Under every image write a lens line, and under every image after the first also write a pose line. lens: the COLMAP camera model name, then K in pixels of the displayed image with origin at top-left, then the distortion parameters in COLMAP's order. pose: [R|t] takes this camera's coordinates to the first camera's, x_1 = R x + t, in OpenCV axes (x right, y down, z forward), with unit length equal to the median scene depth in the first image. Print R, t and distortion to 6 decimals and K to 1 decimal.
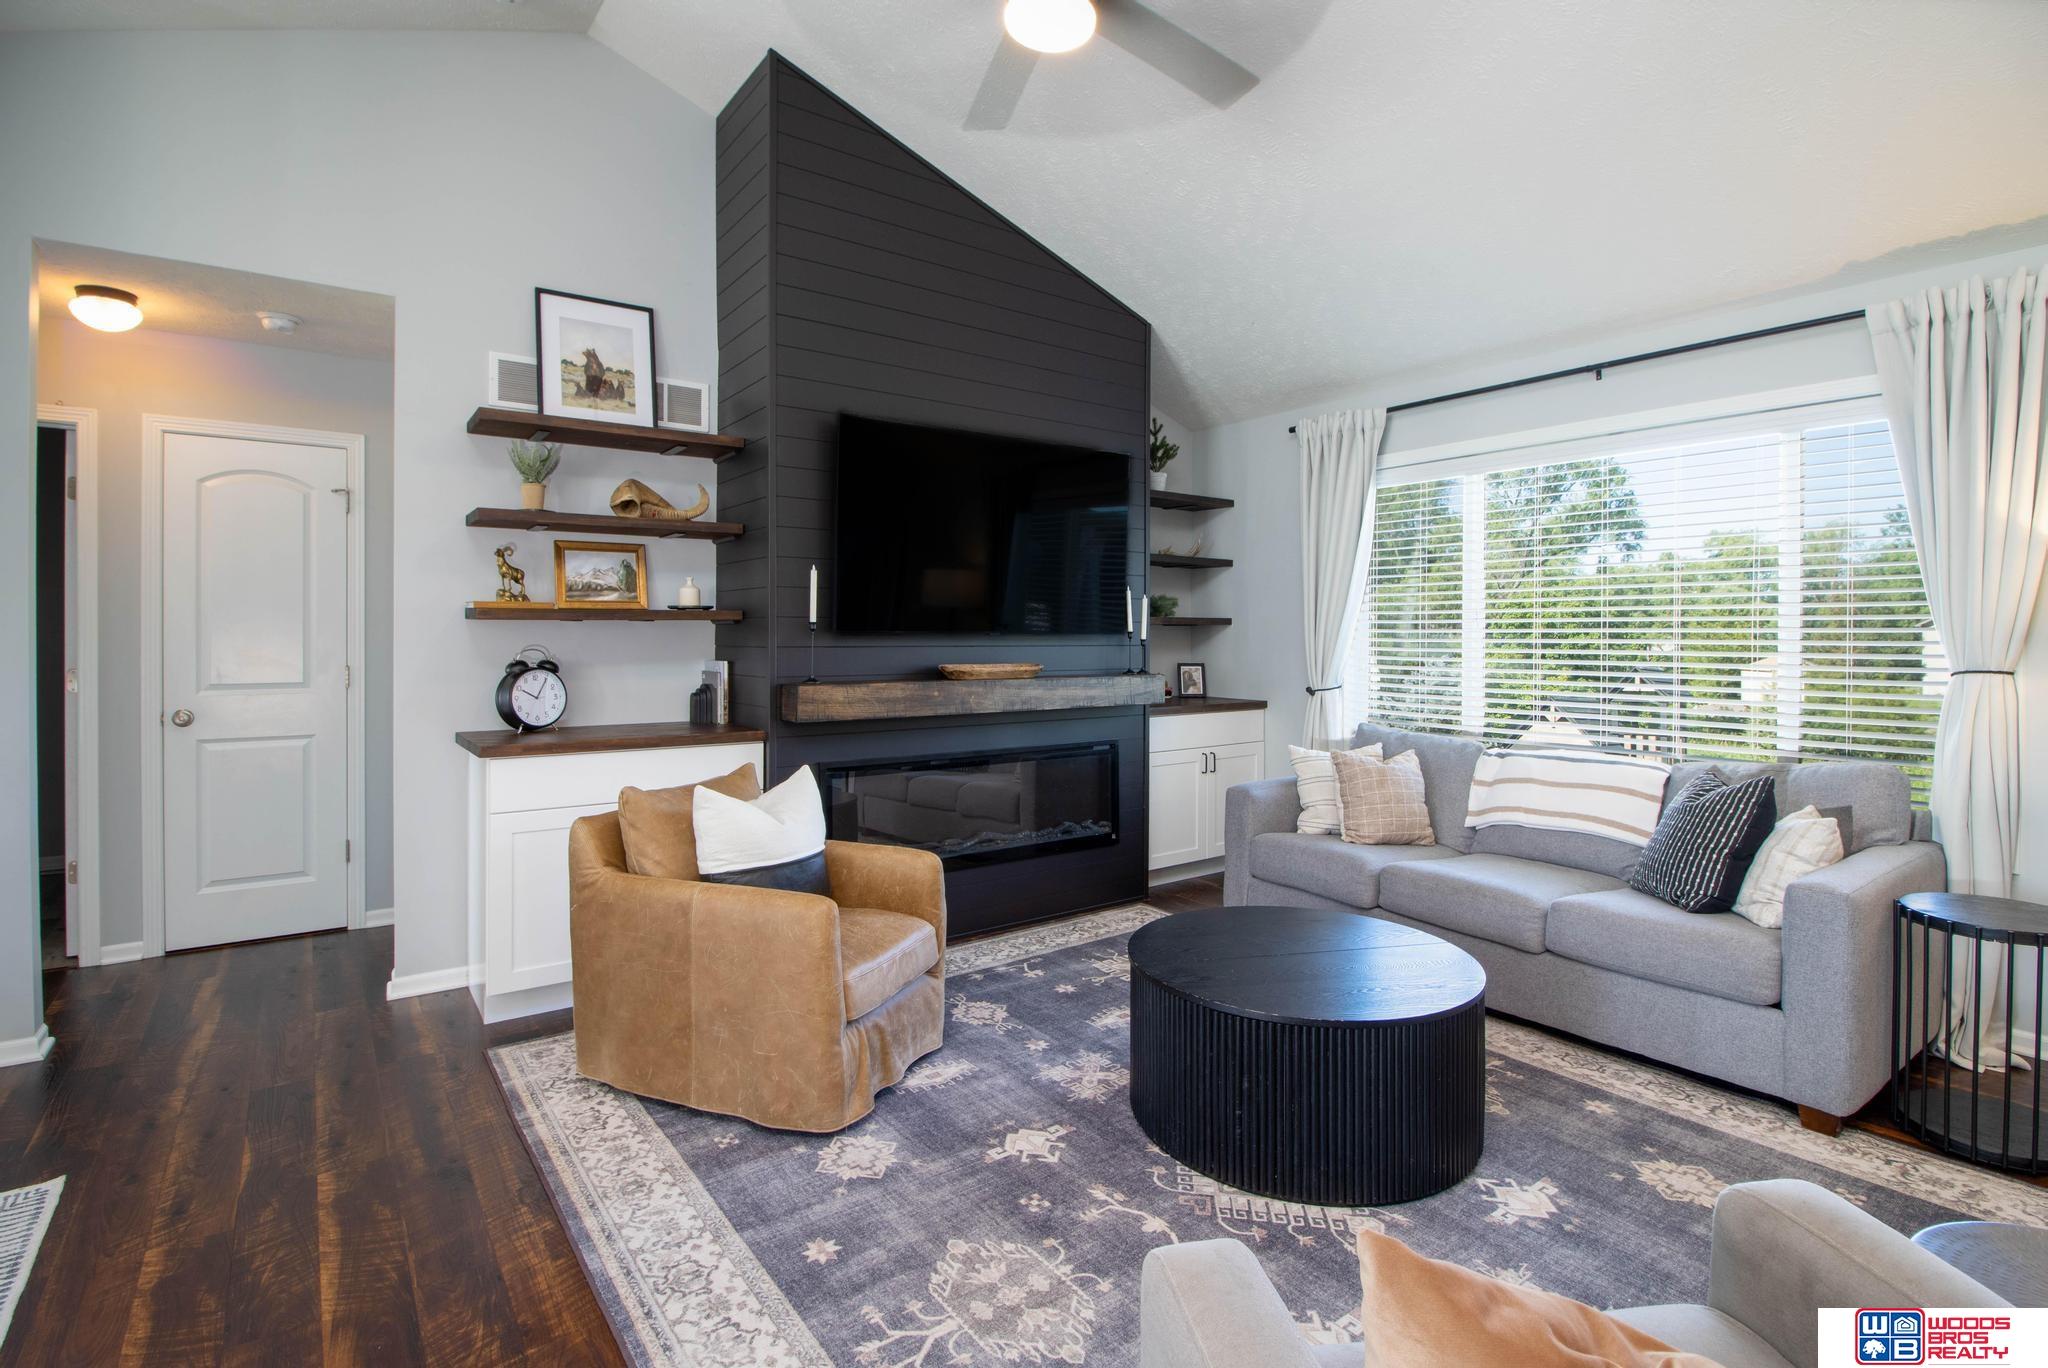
lens RADIAL K [[992.0, 0, 1019.9], [0, 992.0, 640.7], [0, 0, 1]] dist [0.000853, -0.012164]
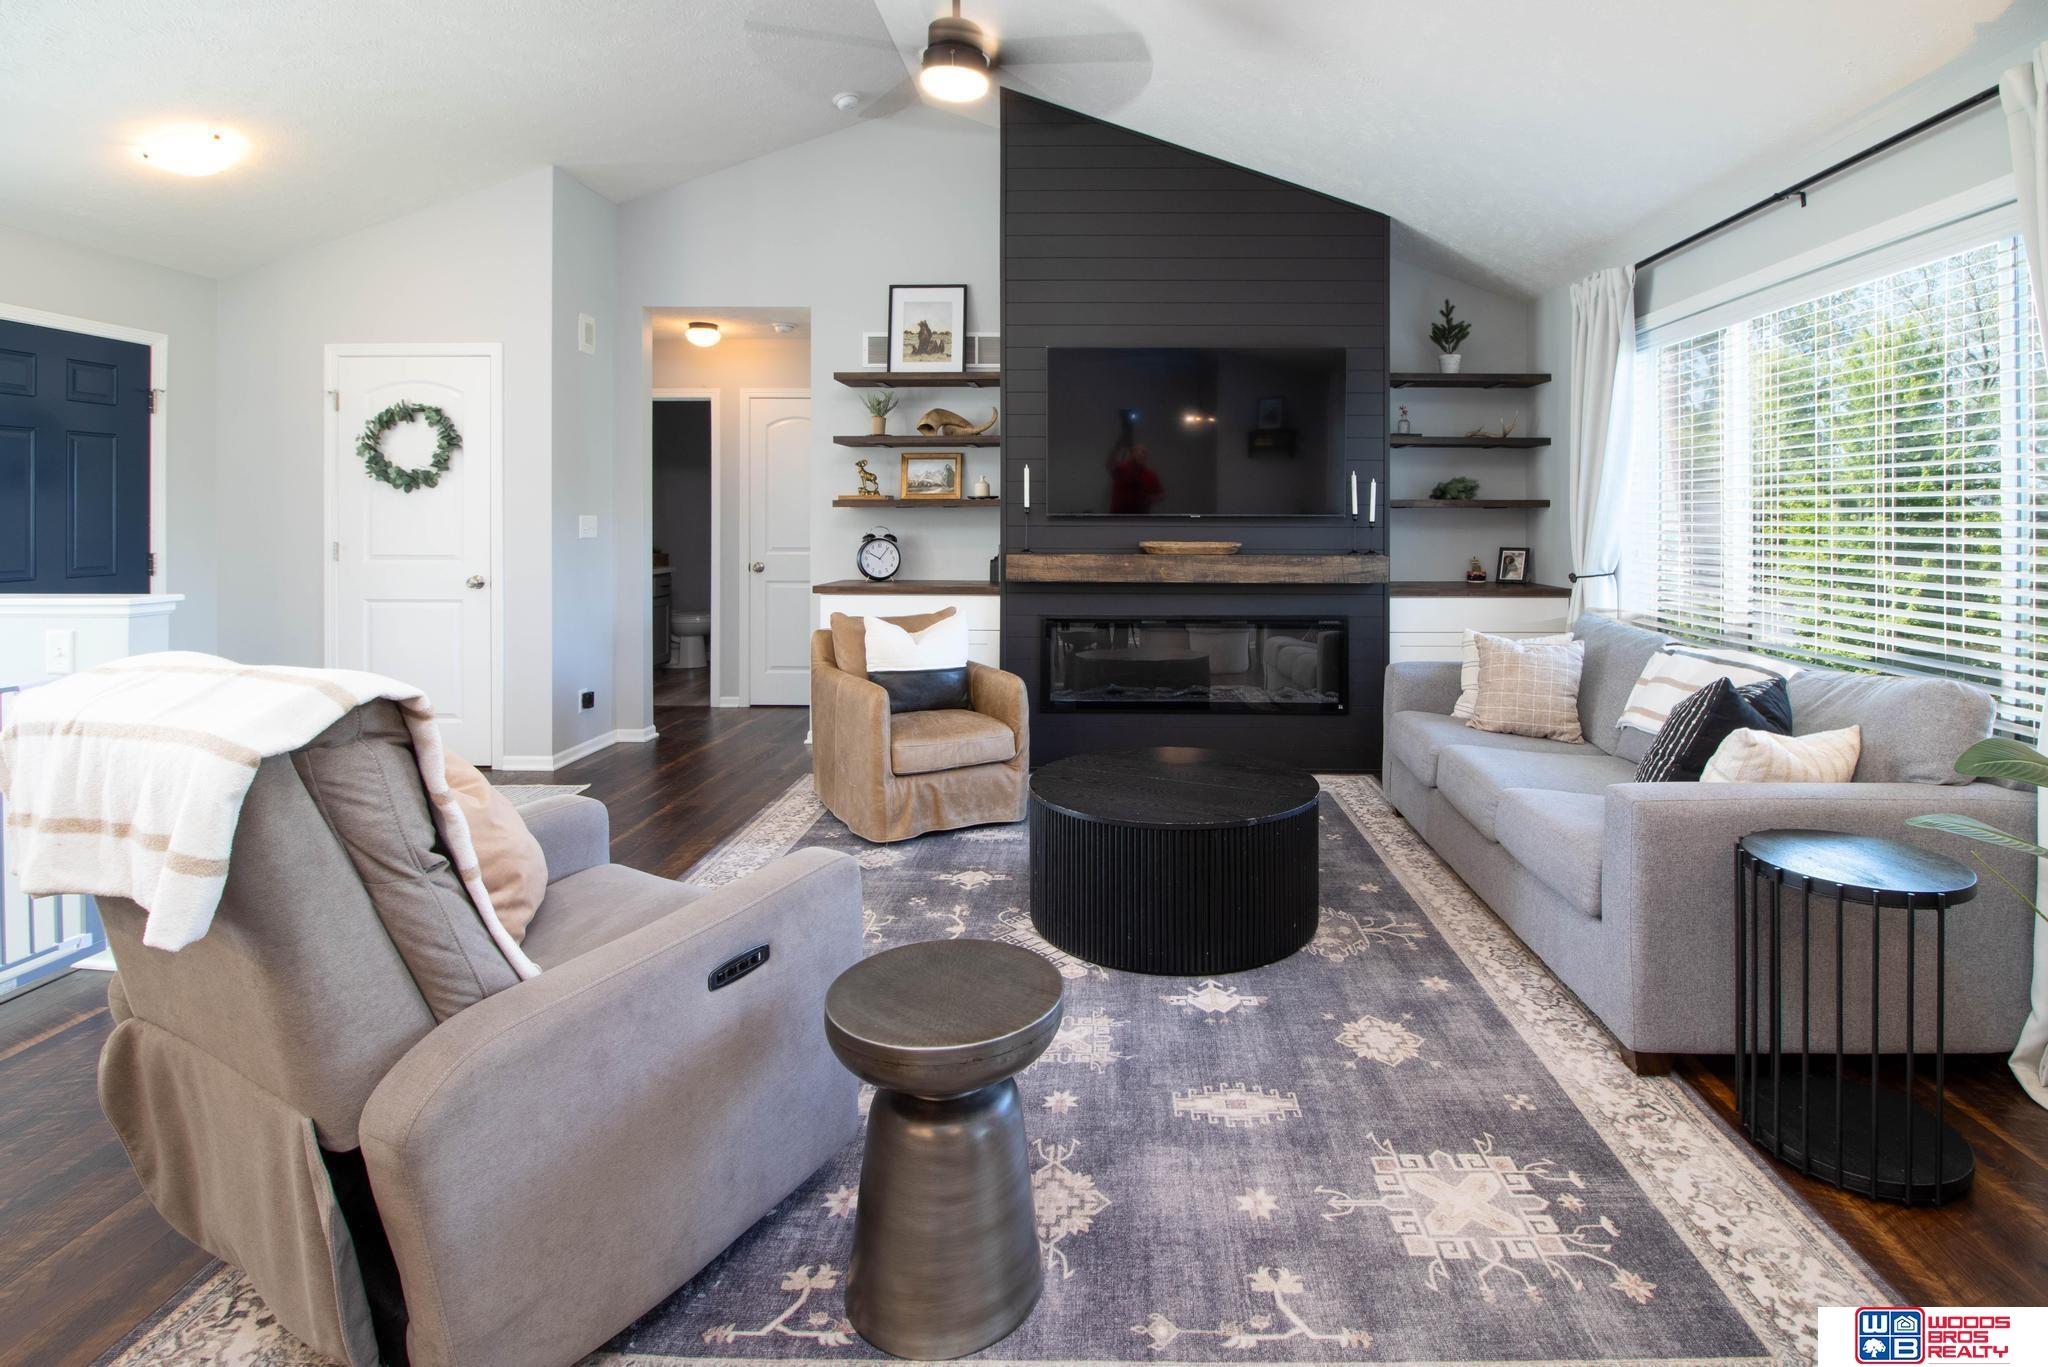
lens RADIAL K [[995.2, 0, 1096.1], [0, 995.2, 521.7], [0, 0, 1]] dist [0.000665, -0.000229]
pose [[0.799980, 0.000747, -0.600026, 0.681579], [-0.004717, 0.999976, -0.005045, 0.007154], [0.600008, 0.006866, 0.799965, -0.014324]]
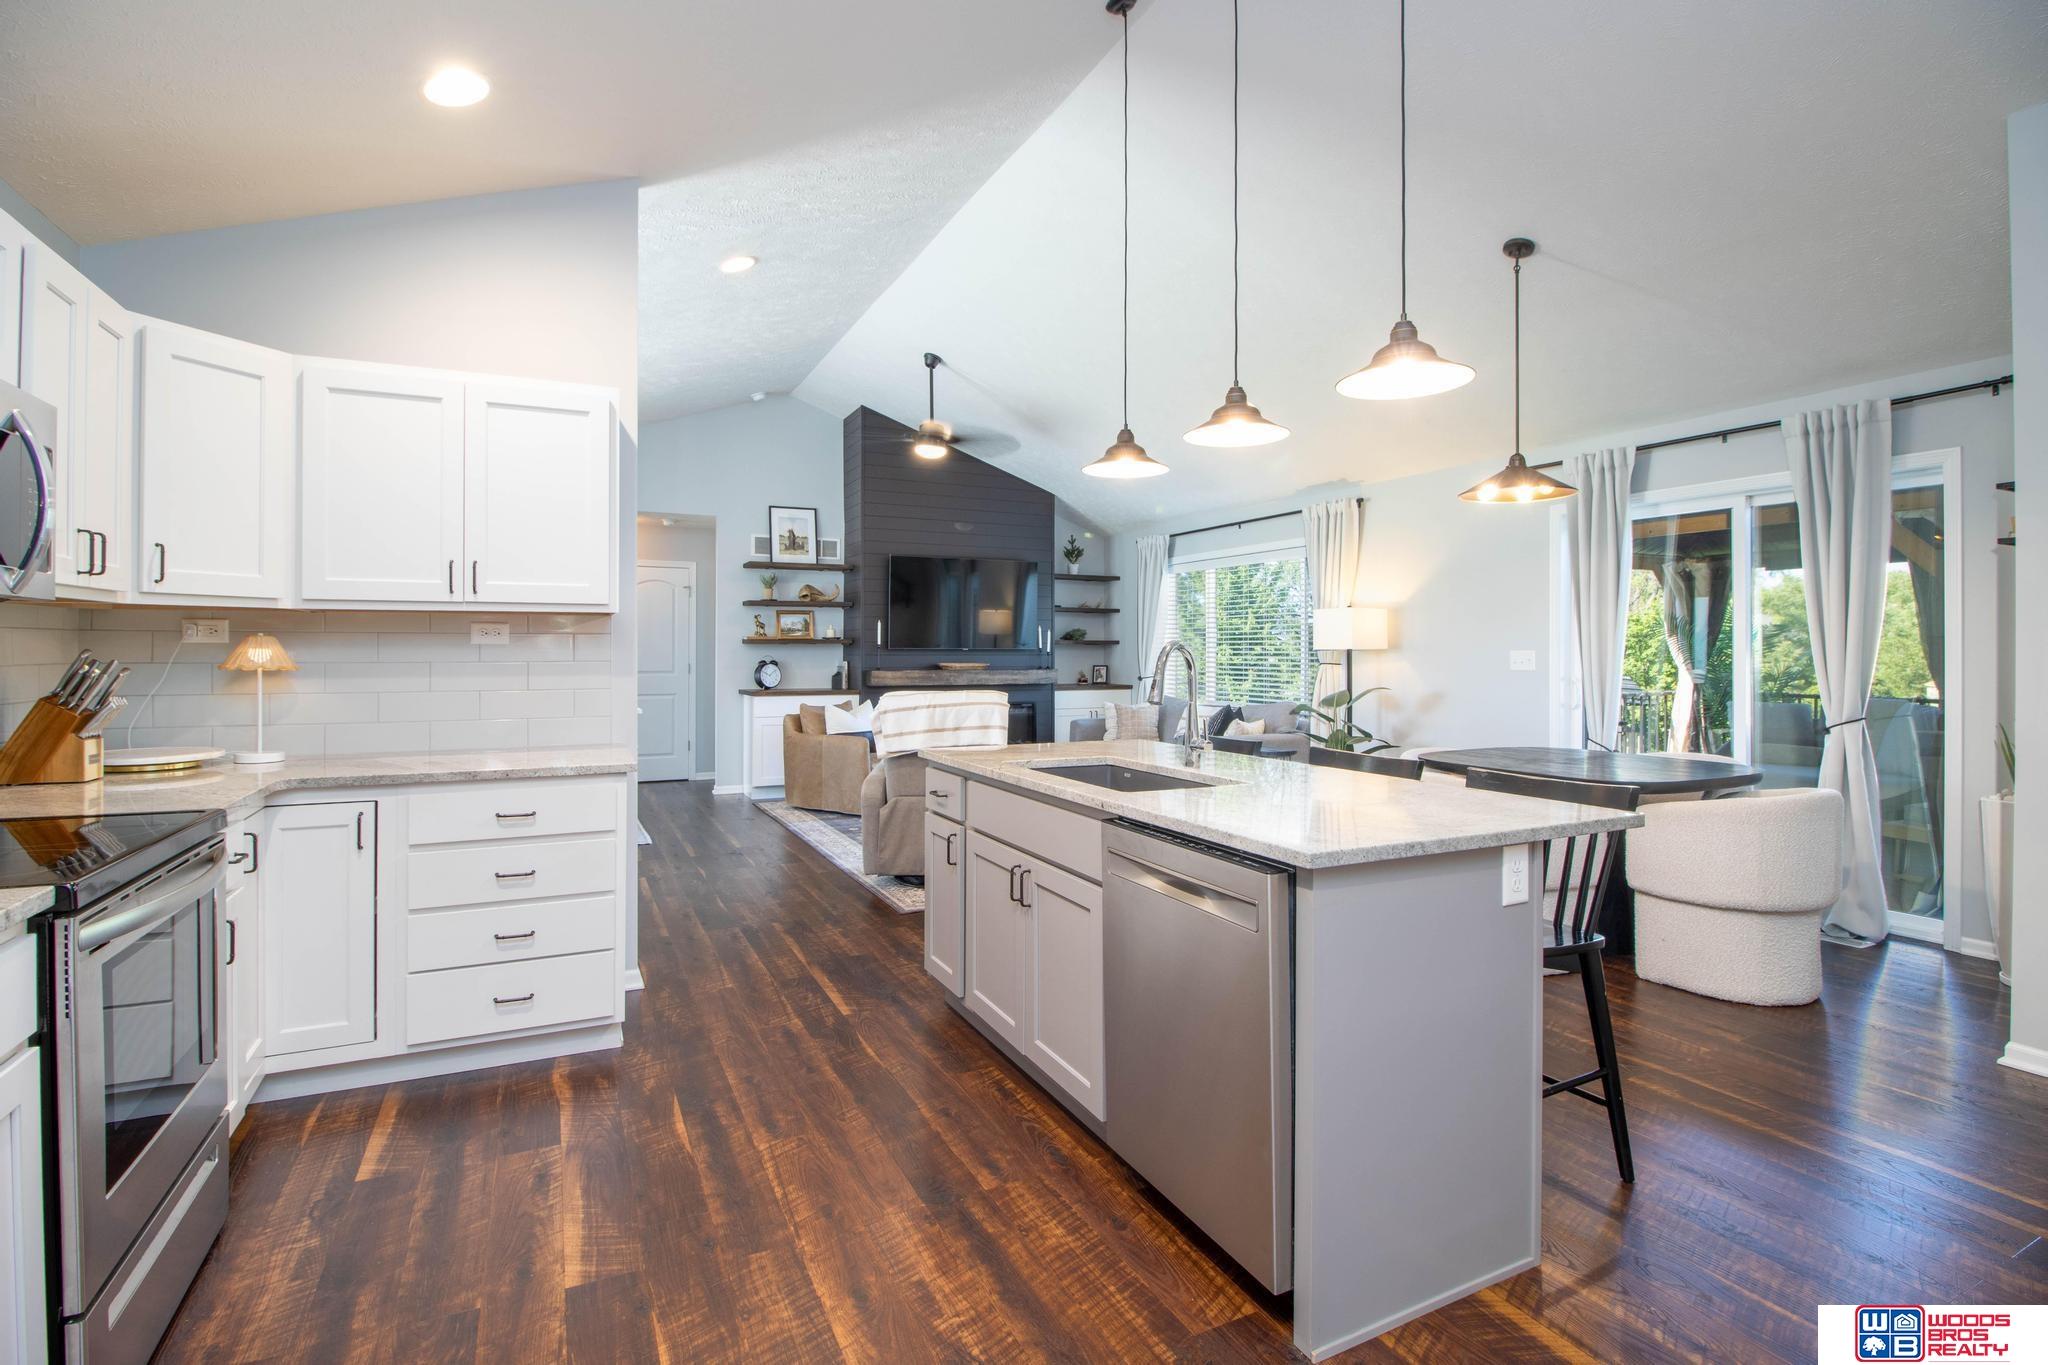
lens RADIAL K [[960.3, 0, 1028.0], [0, 960.3, 647.4], [0, 0, 1]] dist [0.000149, -0.010605]
pose [[0.986287, -0.002419, -0.165024, 0.533214], [0.000808, 0.999951, -0.009829, 0.011844], [0.165040, 0.009561, 0.986241, -1.233999]]
